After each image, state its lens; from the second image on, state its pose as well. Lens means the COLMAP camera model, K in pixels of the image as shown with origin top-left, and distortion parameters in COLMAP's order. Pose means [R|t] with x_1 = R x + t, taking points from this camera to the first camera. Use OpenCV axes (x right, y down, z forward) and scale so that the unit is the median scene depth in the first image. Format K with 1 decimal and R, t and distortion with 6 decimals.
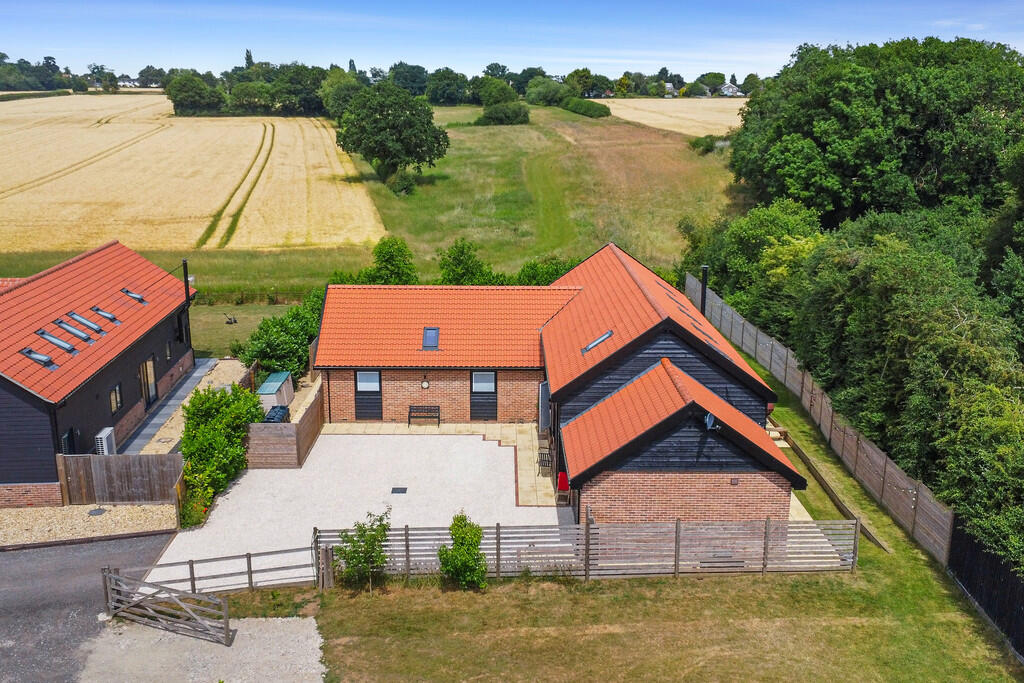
lens RADIAL K [[970.6, 0, 512.0], [0, 970.6, 341.5], [0, 0, 1]] dist [0.005248, -0.005544]
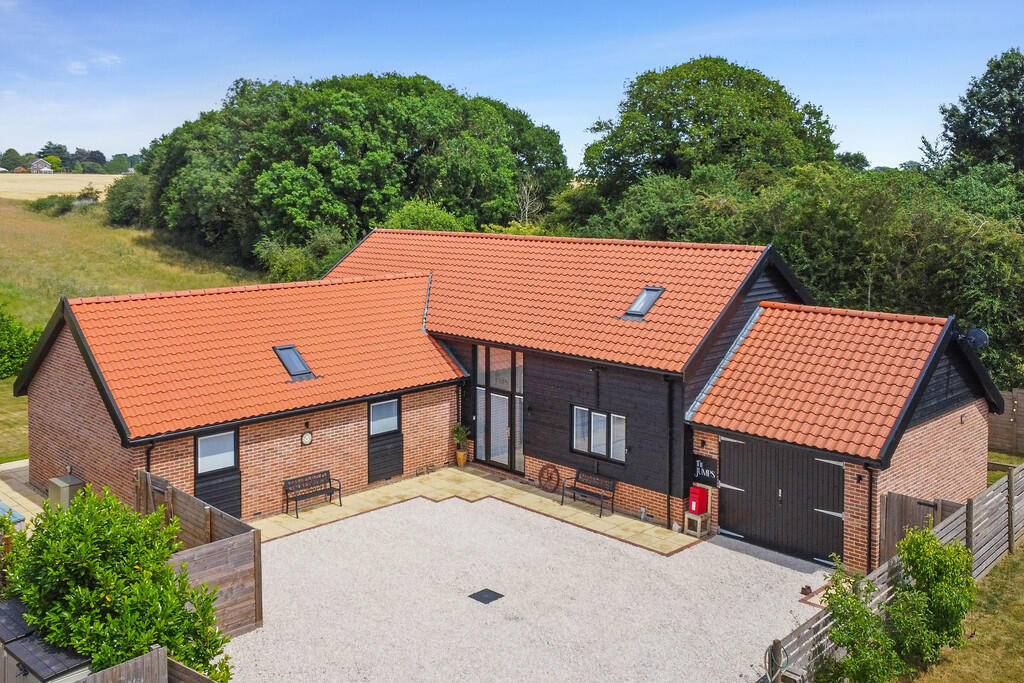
lens RADIAL K [[953.5, 0, 512.0], [0, 953.5, 252.6], [0, 0, 1]] dist [-0.002246, -0.005102]
pose [[0.697716, -0.049043, 0.714693, -0.338090], [0.183546, 0.976590, -0.112172, 0.018219], [-0.692461, 0.209444, 0.690385, 0.402842]]
